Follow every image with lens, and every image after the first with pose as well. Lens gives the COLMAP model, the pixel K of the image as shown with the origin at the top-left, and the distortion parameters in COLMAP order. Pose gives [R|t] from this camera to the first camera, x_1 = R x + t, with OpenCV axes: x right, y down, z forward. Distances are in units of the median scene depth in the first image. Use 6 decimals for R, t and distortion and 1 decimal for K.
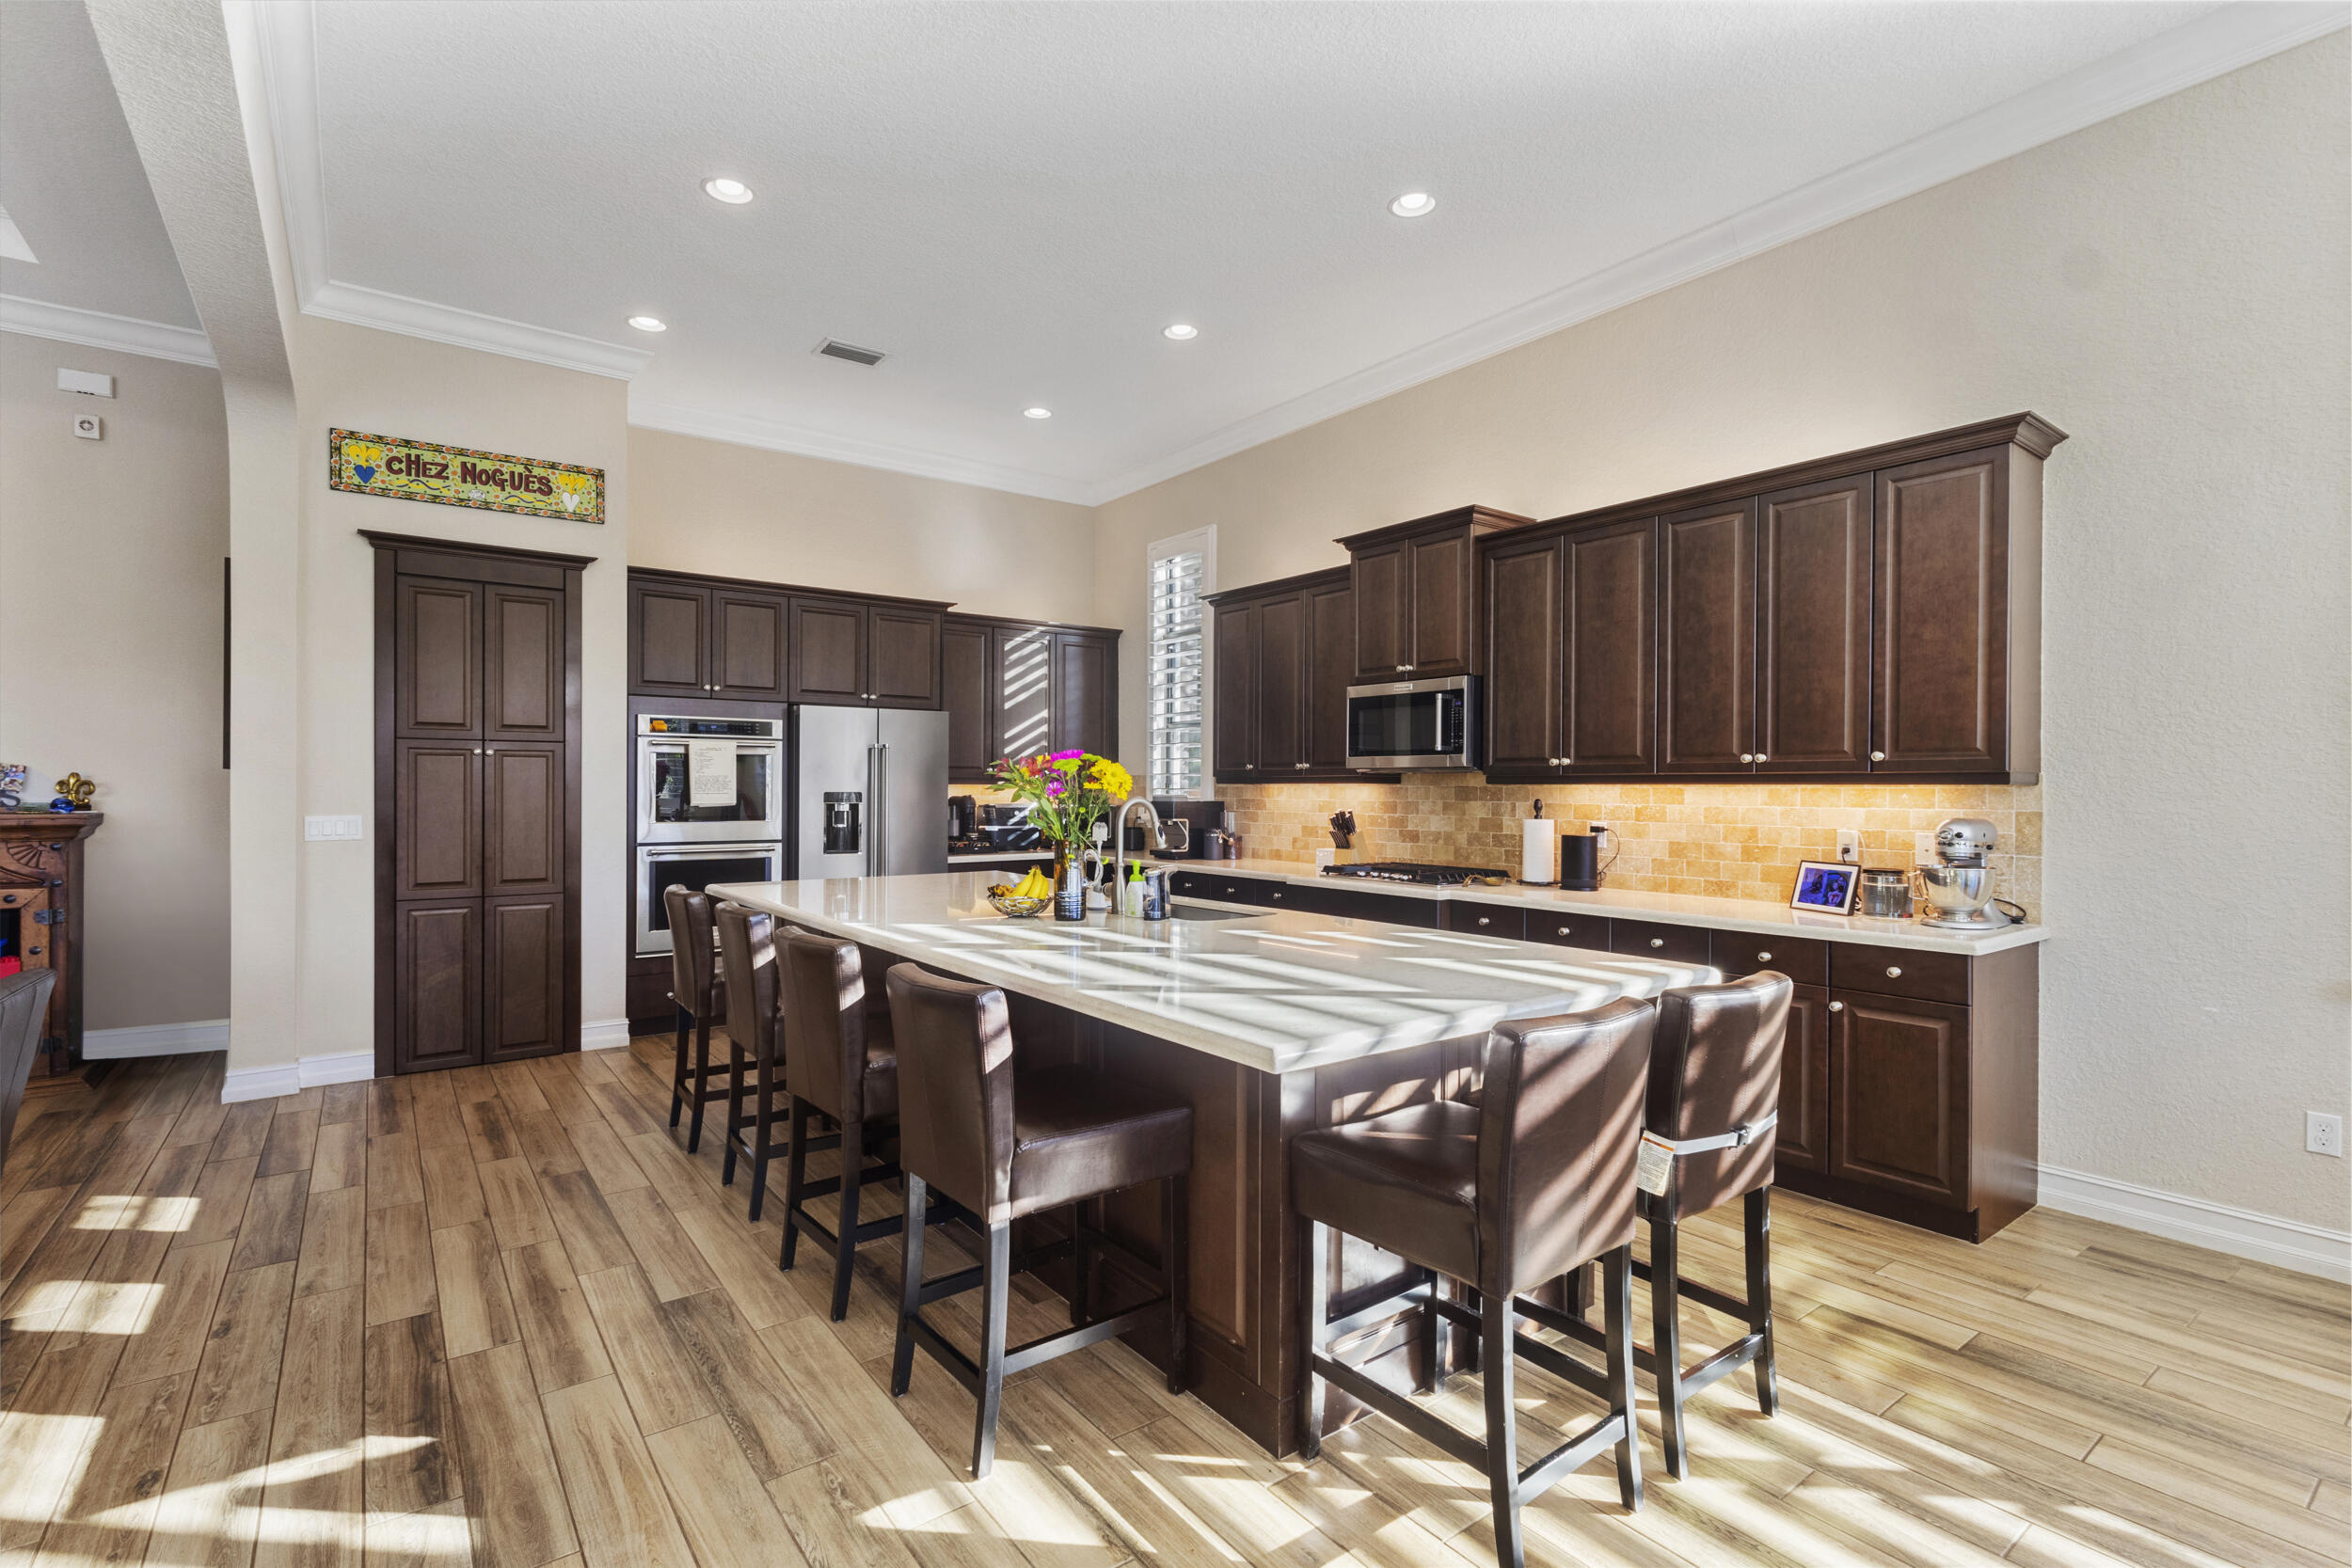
lens RADIAL K [[1082.0, 0, 1177.8], [0, 1082.0, 790.6], [0, 0, 1]] dist [0.004230, 0.000019]
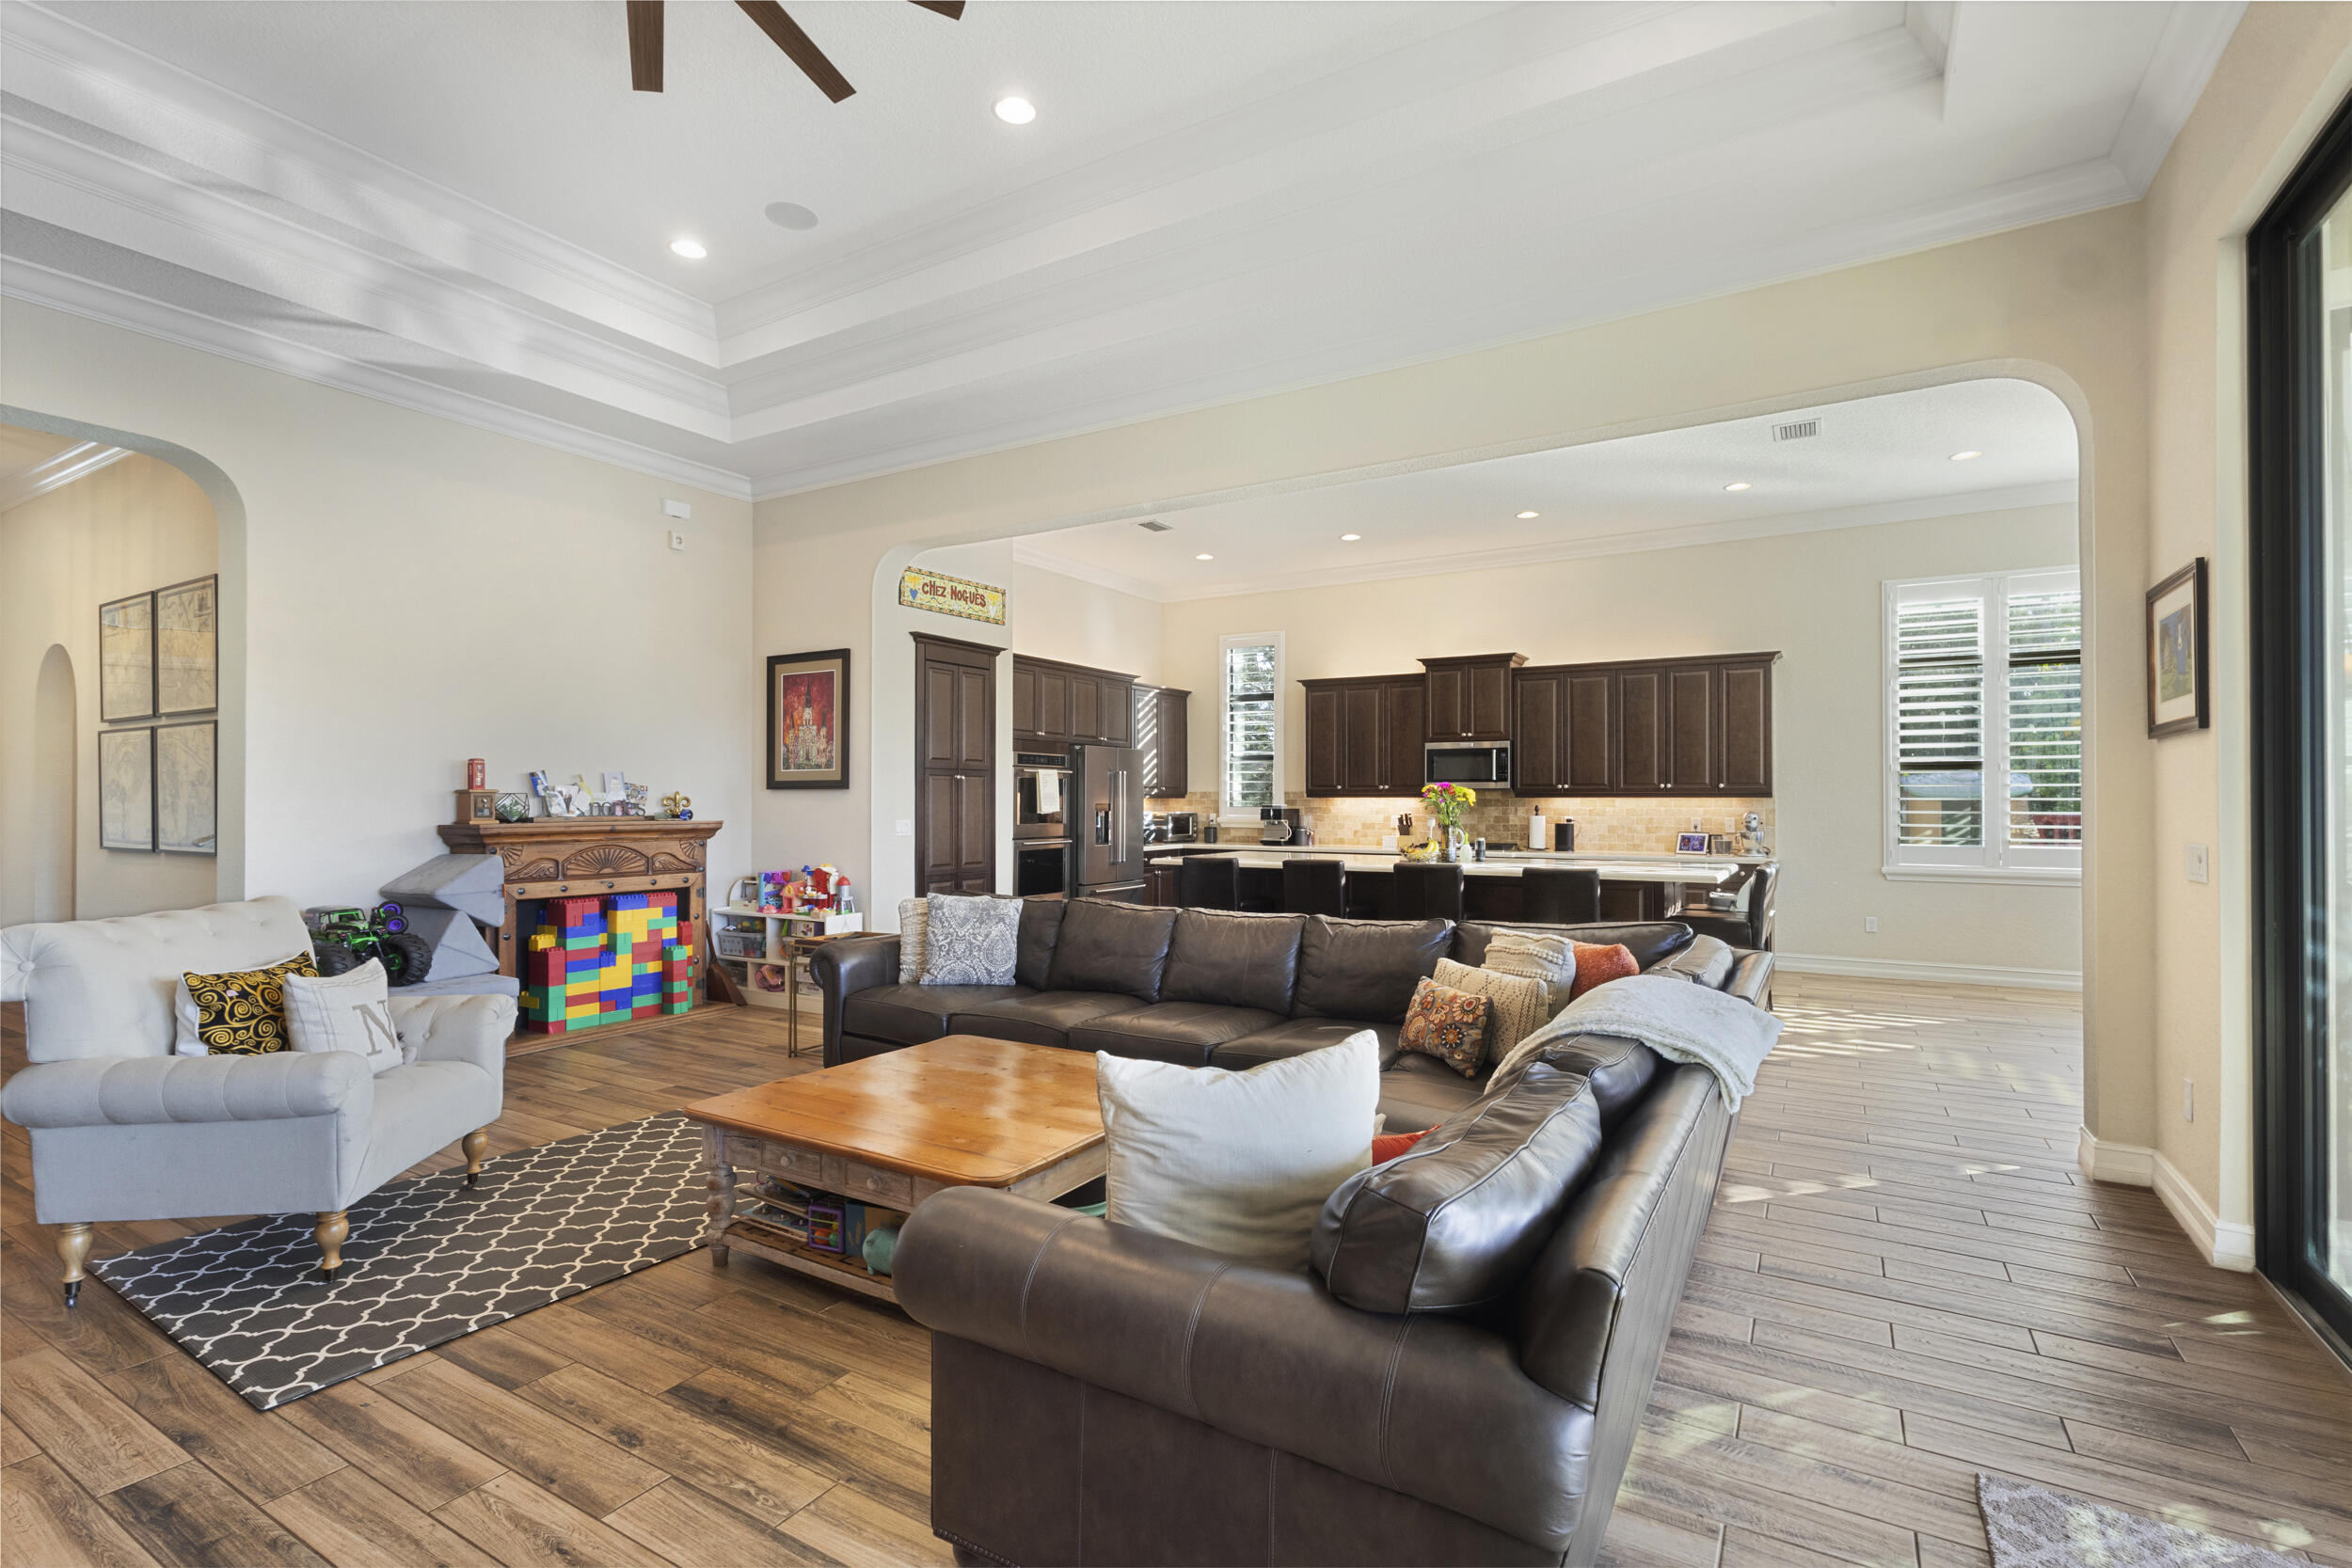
lens RADIAL K [[1084.7, 0, 1179.5], [0, 1084.7, 794.8], [0, 0, 1]] dist [0.007659, -0.000058]
pose [[0.926272, -0.000132, 0.376855, -0.931922], [0.003435, 0.999961, -0.008094, 0.002341], [-0.376840, 0.008792, 0.926237, -0.519462]]
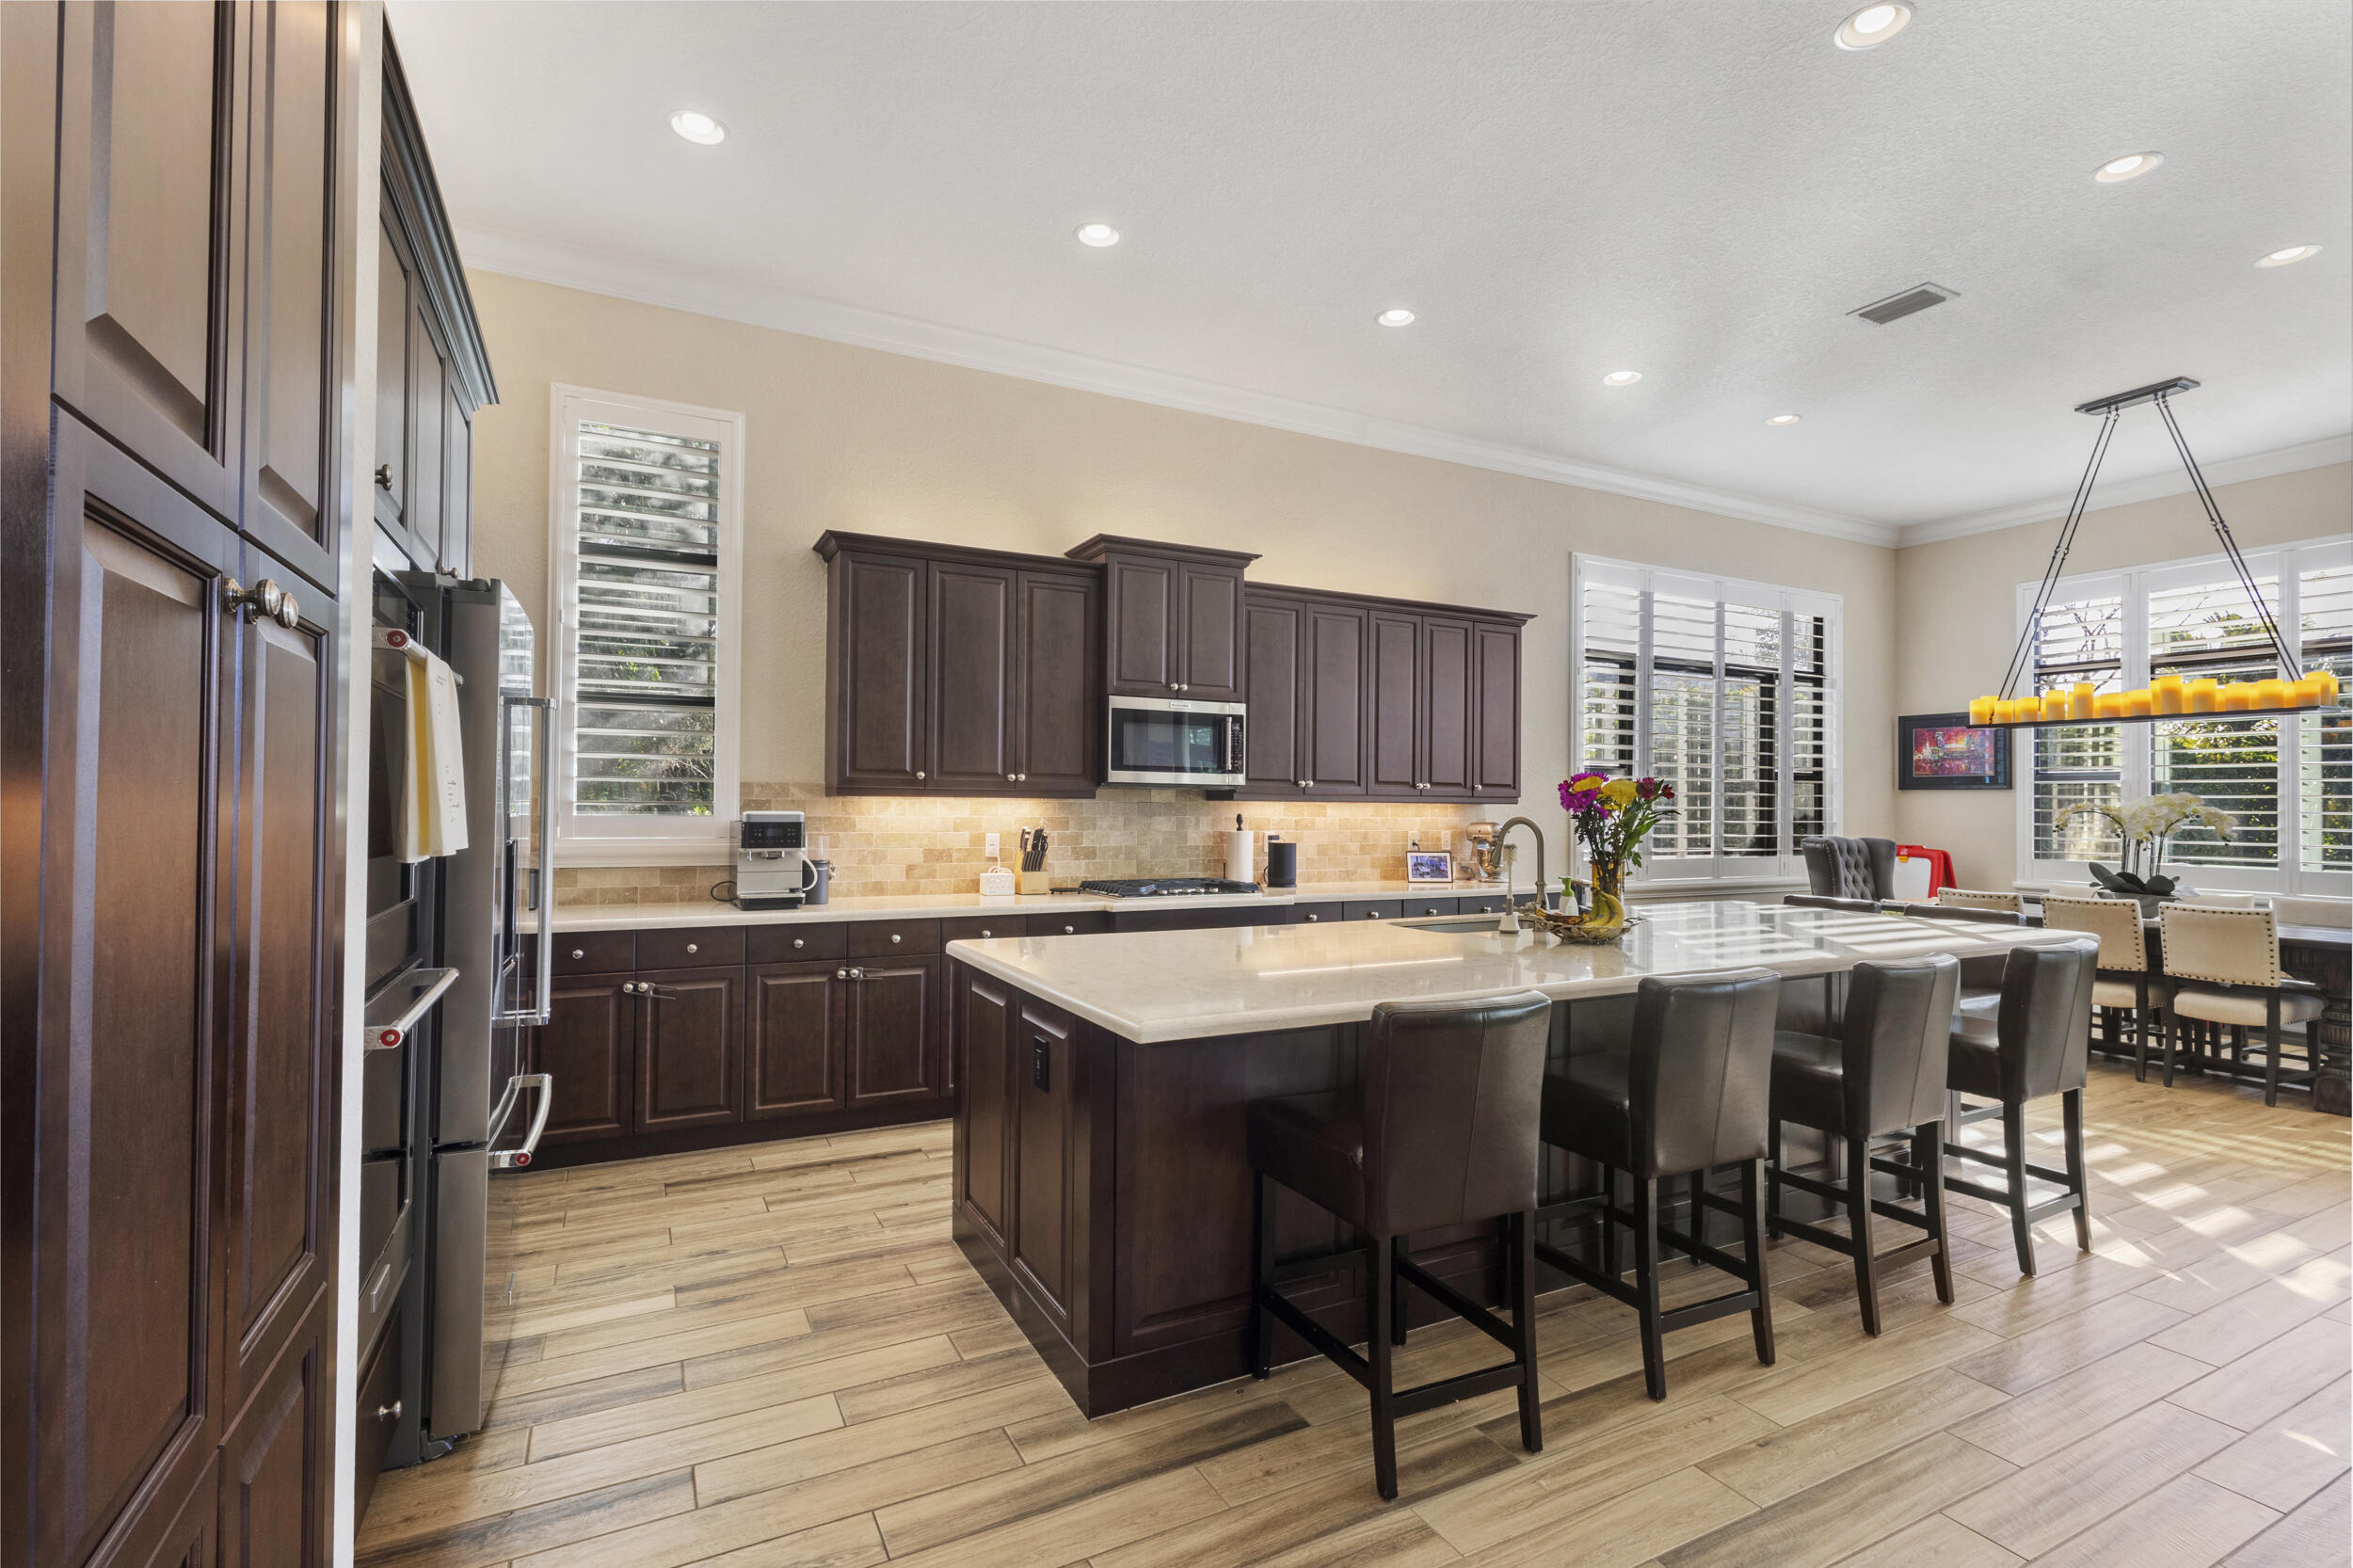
lens RADIAL K [[1085.5, 0, 1177.8], [0, 1085.5, 793.8], [0, 0, 1]] dist [0.000797, -0.000659]
pose [[0.163111, 0.006005, 0.986589, -0.794992], [-0.006354, 0.999967, -0.005036, -0.007136], [-0.986587, -0.005447, 0.163144, 0.829636]]
